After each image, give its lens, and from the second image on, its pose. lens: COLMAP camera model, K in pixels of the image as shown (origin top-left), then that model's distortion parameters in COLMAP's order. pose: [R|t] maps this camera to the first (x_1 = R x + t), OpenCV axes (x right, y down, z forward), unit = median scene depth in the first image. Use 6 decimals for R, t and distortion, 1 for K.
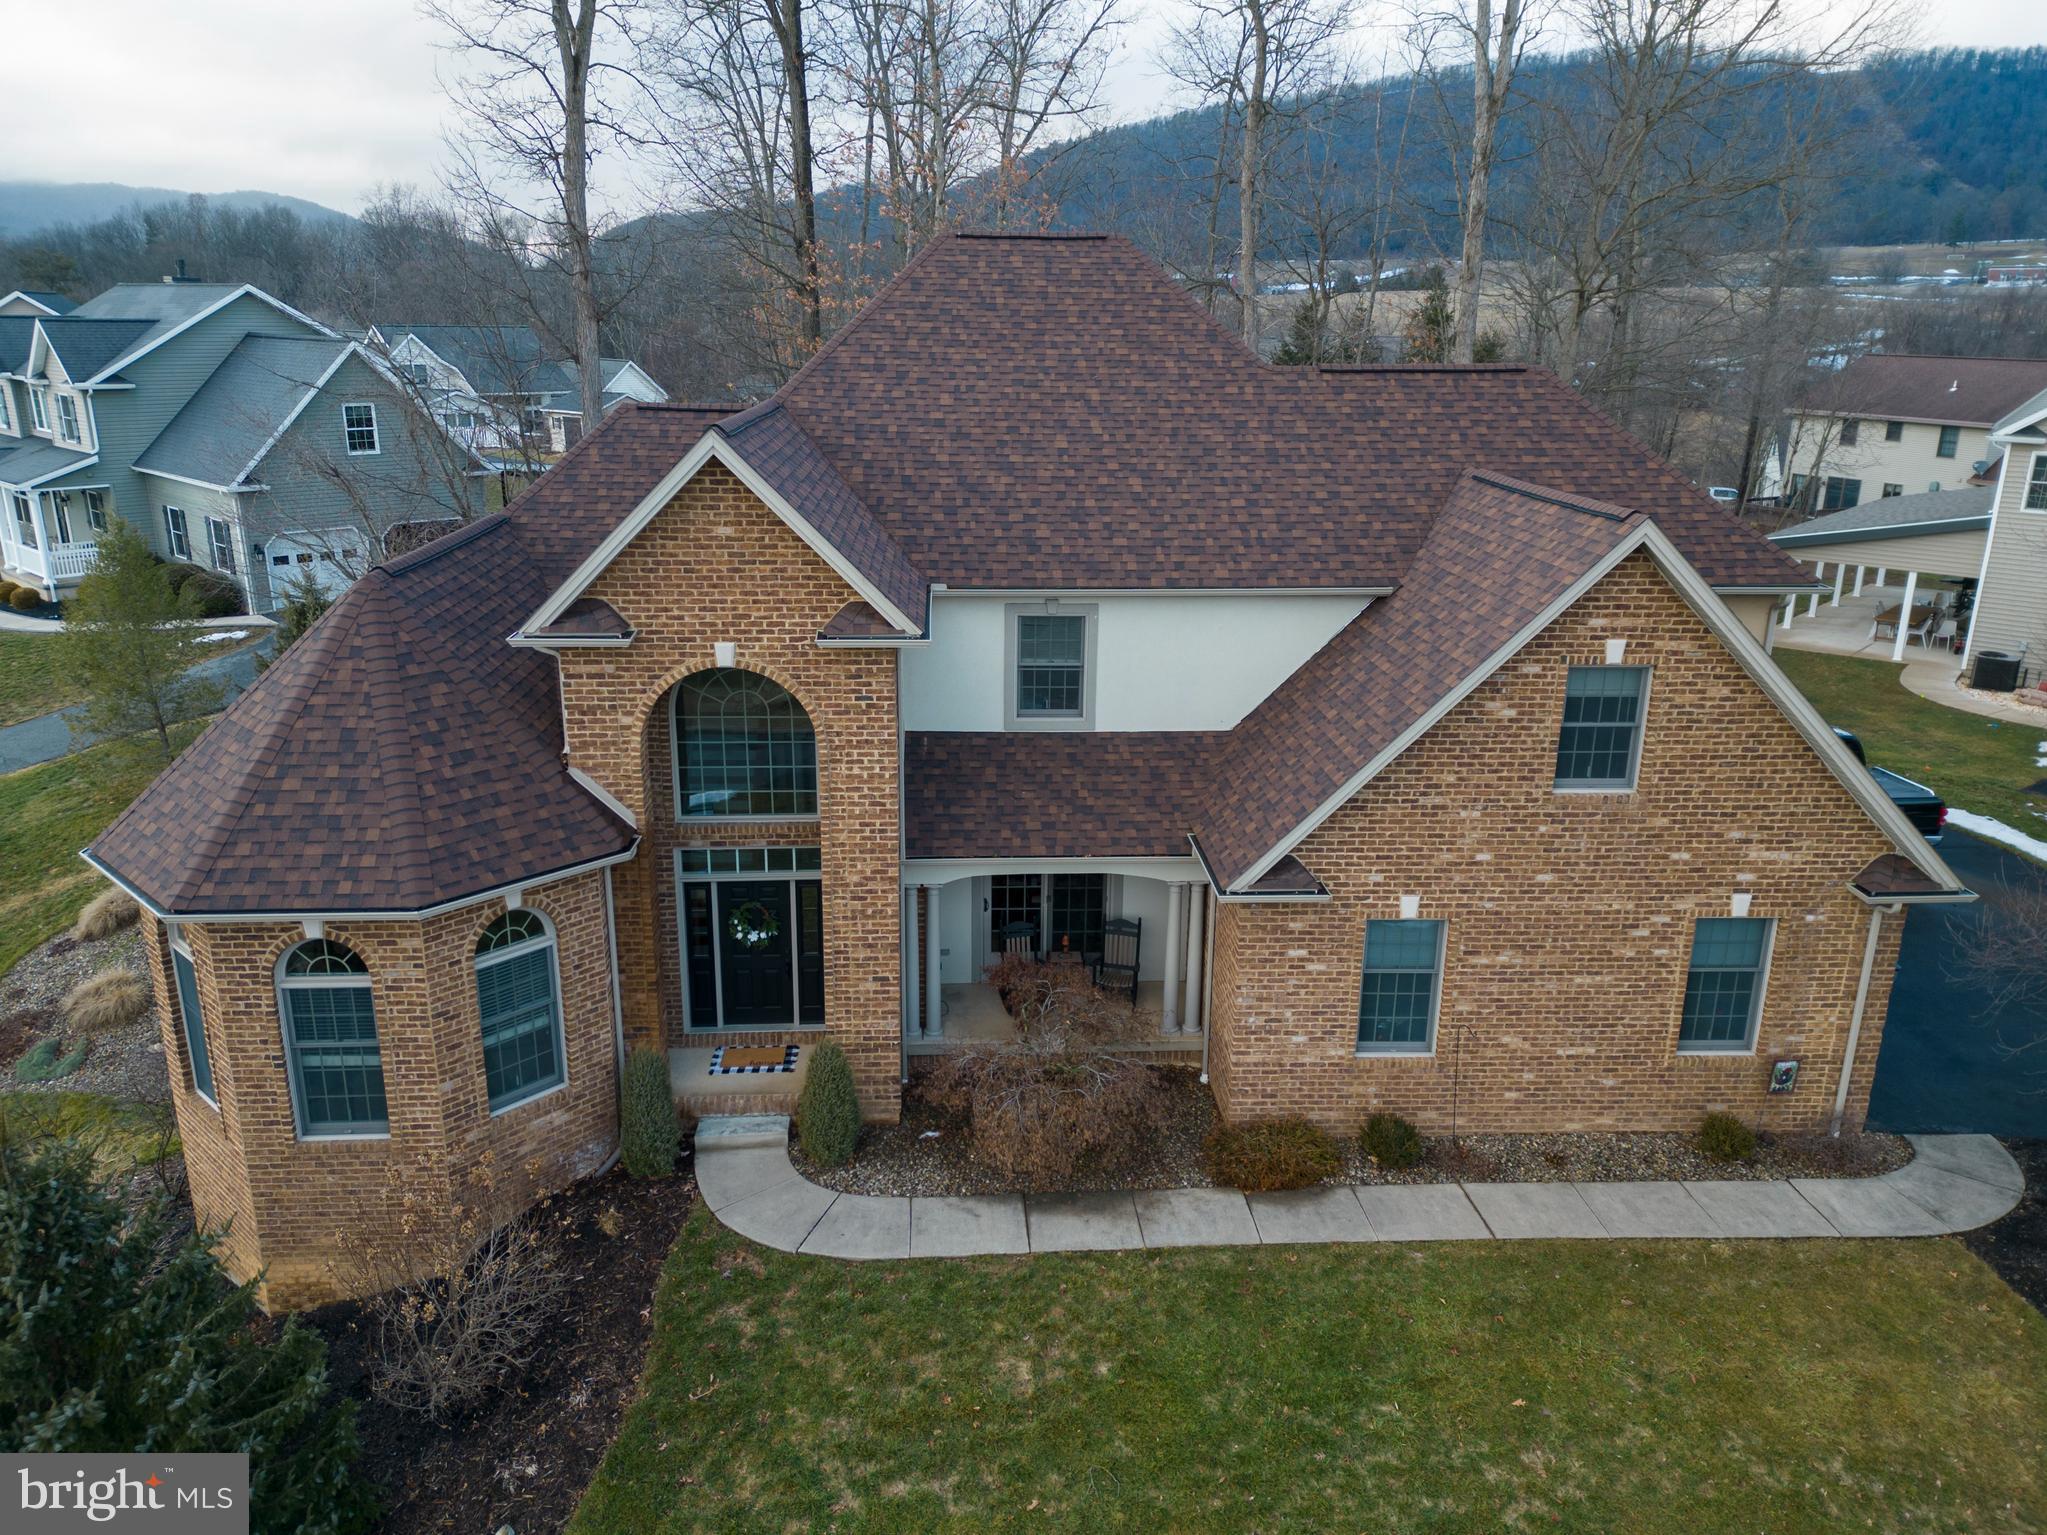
lens RADIAL K [[1457.1, 0, 1030.6], [0, 1457.1, 760.5], [0, 0, 1]] dist [0.075557, -0.064153]
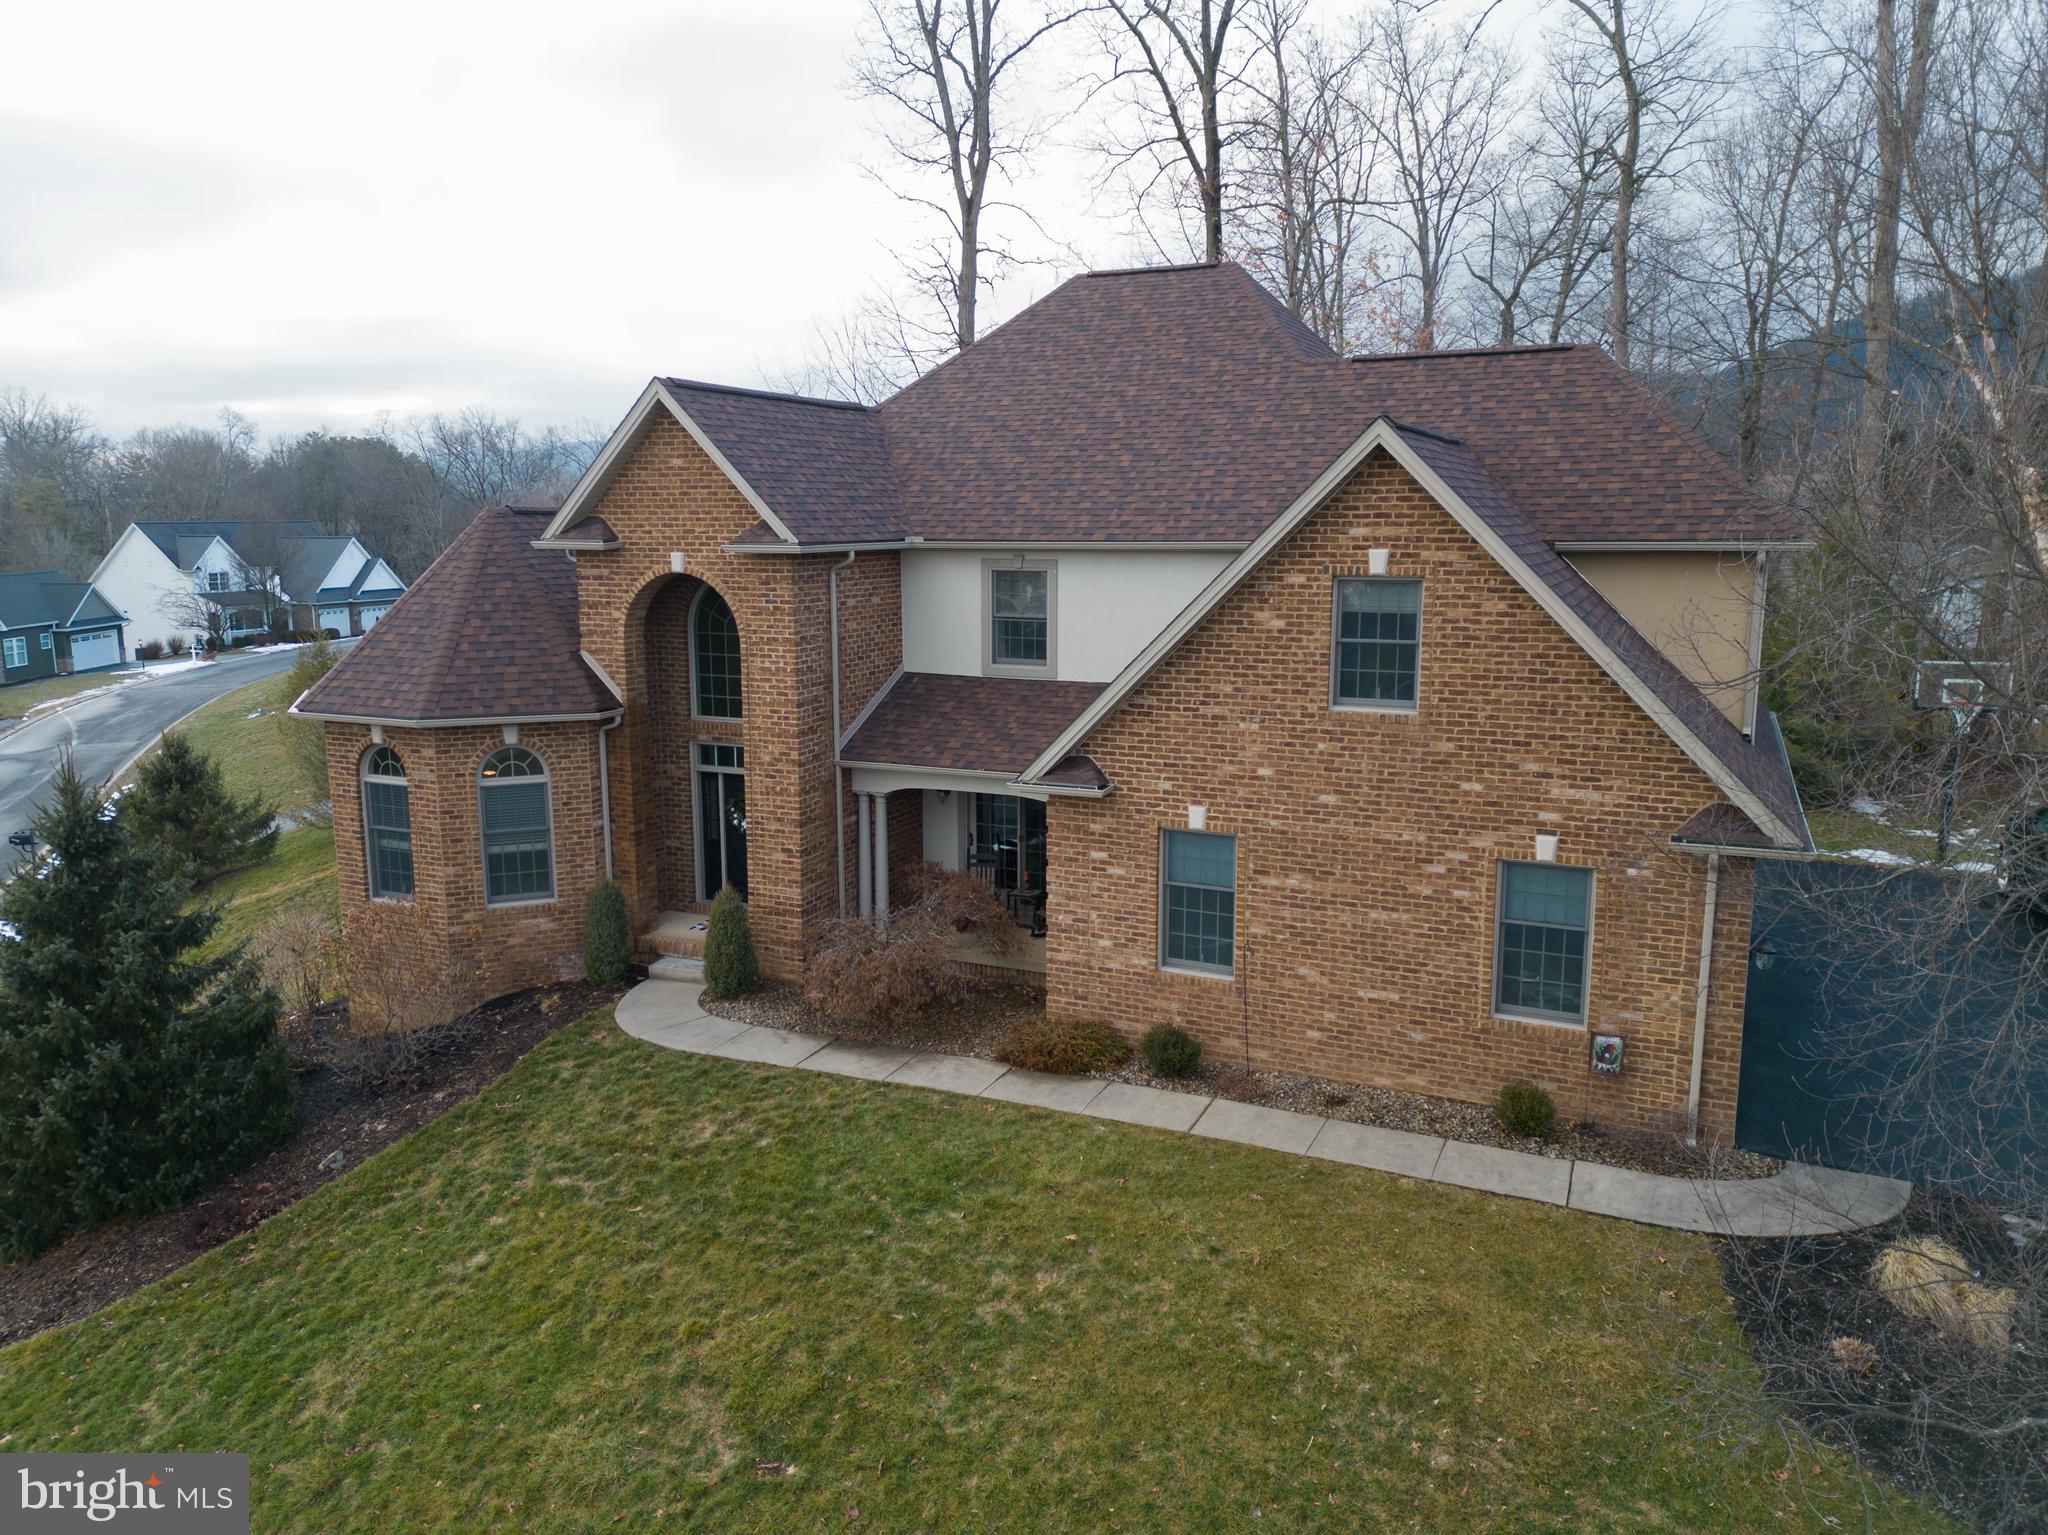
lens RADIAL K [[1464.9, 0, 1015.0], [0, 1464.9, 765.9], [0, 0, 1]] dist [0.115862, -0.116427]
pose [[0.884793, 0.066137, -0.461267, 0.617820], [-0.122686, 0.988015, -0.093672, 0.176147], [0.449544, 0.139471, 0.882303, 0.031072]]
